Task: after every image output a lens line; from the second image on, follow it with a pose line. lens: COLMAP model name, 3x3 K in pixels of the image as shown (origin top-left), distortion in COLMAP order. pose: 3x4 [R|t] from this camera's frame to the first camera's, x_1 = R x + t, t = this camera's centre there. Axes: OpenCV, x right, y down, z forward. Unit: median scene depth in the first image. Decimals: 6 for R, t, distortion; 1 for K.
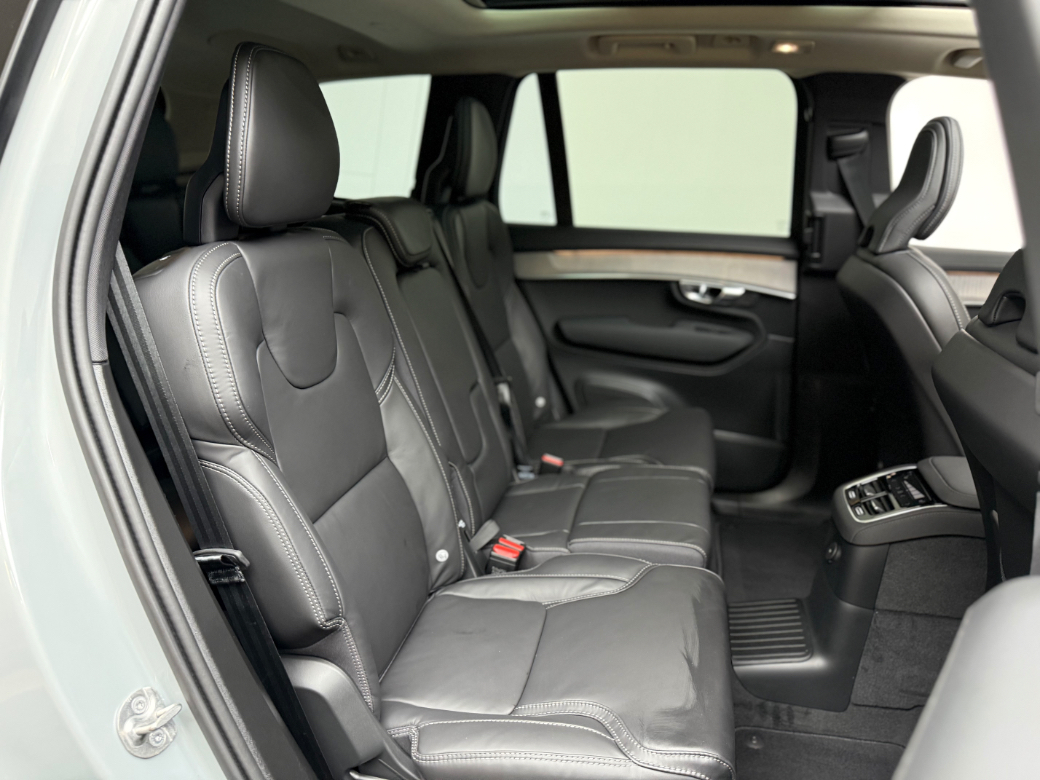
lens RADIAL K [[718.1, 0, 520.0], [0, 718.1, 390.0], [0, 0, 1]] dist [0.004955, -0.002399]
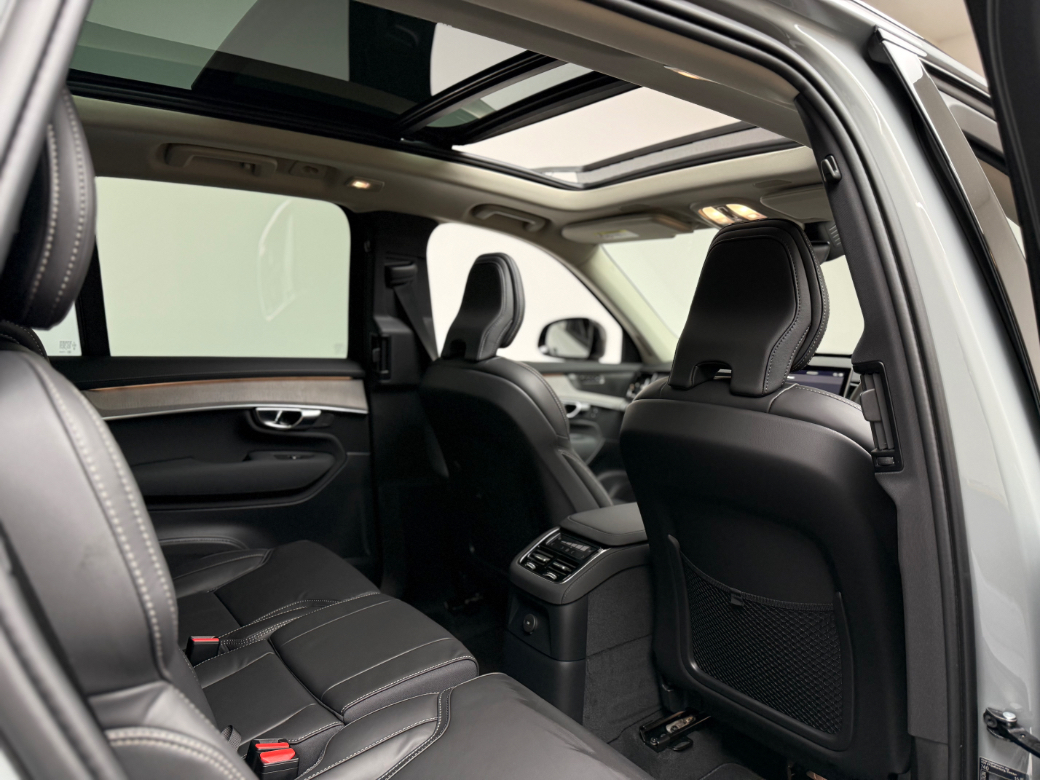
lens RADIAL K [[711.9, 0, 520.0], [0, 711.9, 390.0], [0, 0, 1]] dist [0.059901, -0.004443]
pose [[0.659435, -0.072884, 0.748220, -0.278280], [0.218581, 0.970878, -0.098071, -0.011902], [-0.719283, 0.228218, 0.656162, 0.165773]]
